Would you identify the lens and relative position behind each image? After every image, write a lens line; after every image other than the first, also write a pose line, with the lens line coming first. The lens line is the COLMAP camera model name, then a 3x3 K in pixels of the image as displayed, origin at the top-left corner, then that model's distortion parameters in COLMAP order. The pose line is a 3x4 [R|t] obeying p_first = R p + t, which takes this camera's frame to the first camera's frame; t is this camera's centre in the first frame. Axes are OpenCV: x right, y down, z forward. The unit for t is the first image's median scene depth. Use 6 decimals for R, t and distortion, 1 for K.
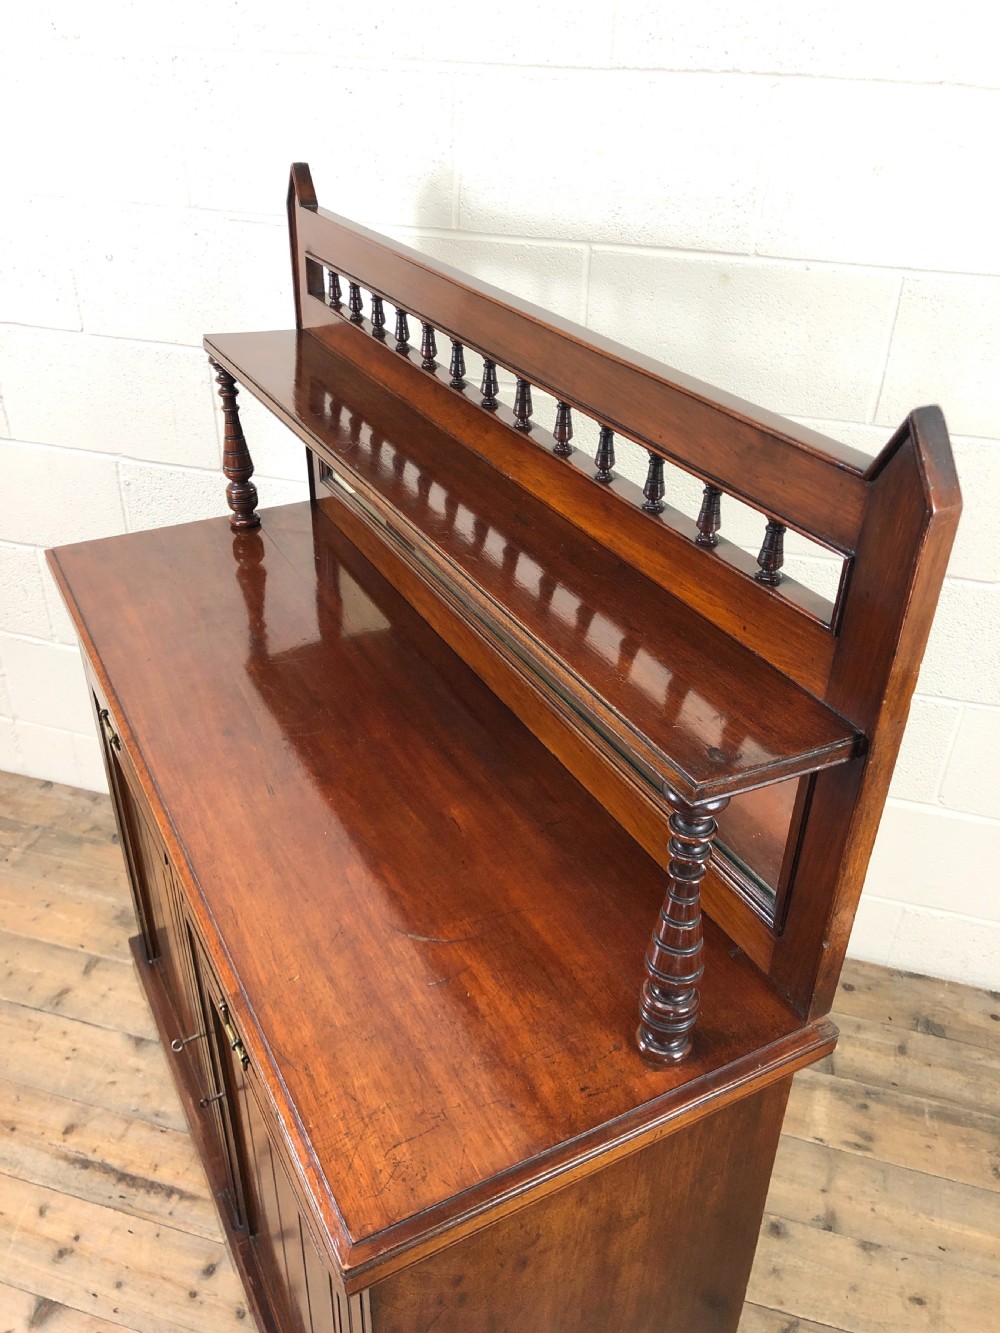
lens RADIAL K [[1096.8, 0, 491.2], [0, 1096.8, 654.7], [0, 0, 1]] dist [0.023064, -0.028103]
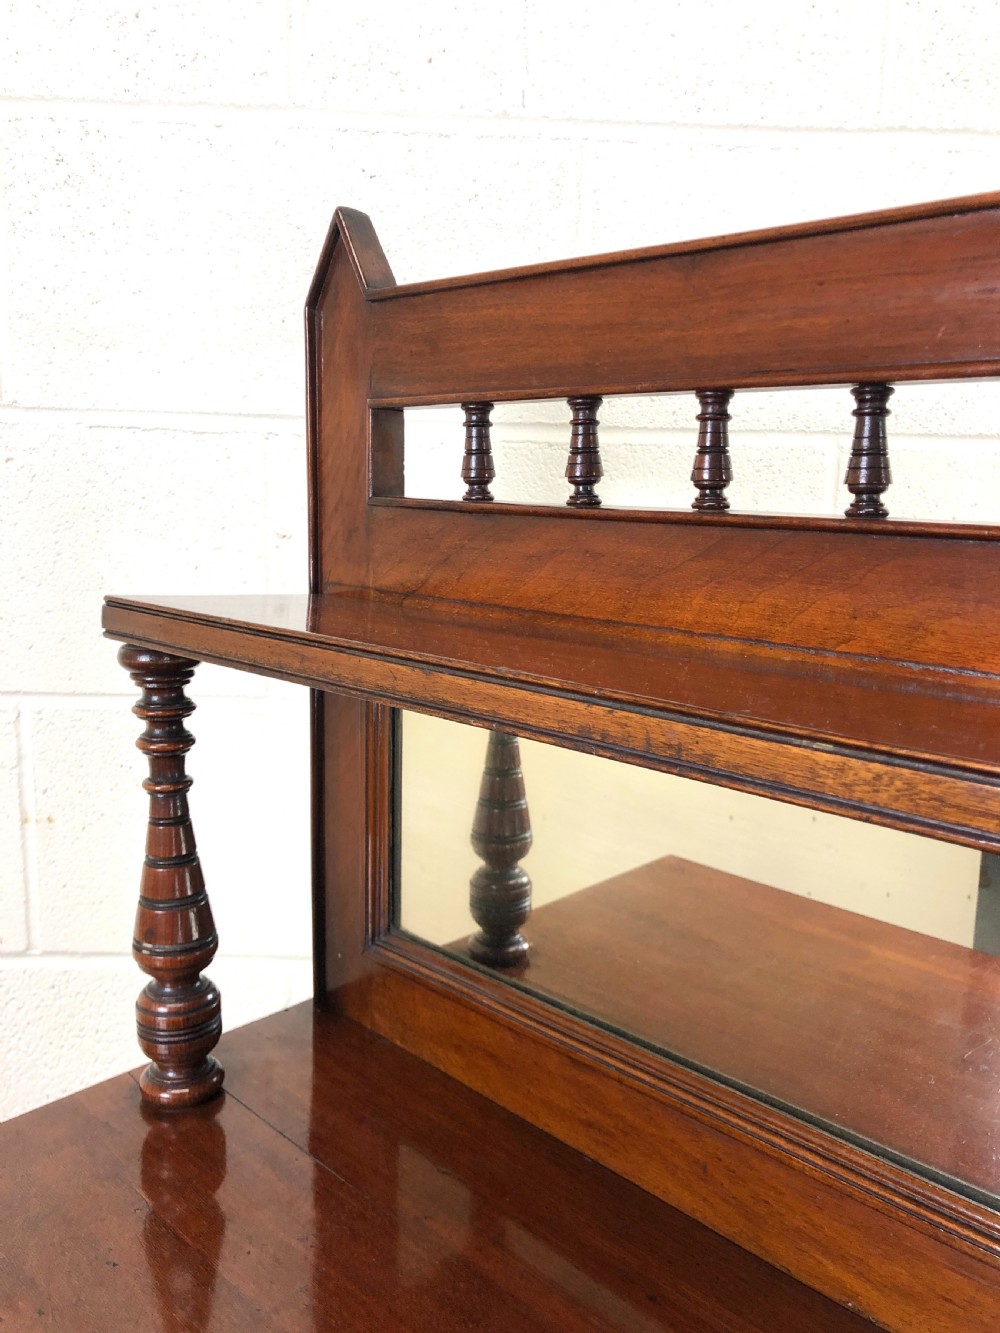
lens RADIAL K [[1096.8, 0, 501.6], [0, 1096.8, 652.7], [0, 0, 1]] dist [0.023064, -0.028103]
pose [[0.951695, -0.046619, 0.303486, -0.224834], [0.156521, 0.924000, -0.348893, -0.108769], [-0.264156, 0.379541, 0.886662, 0.580098]]
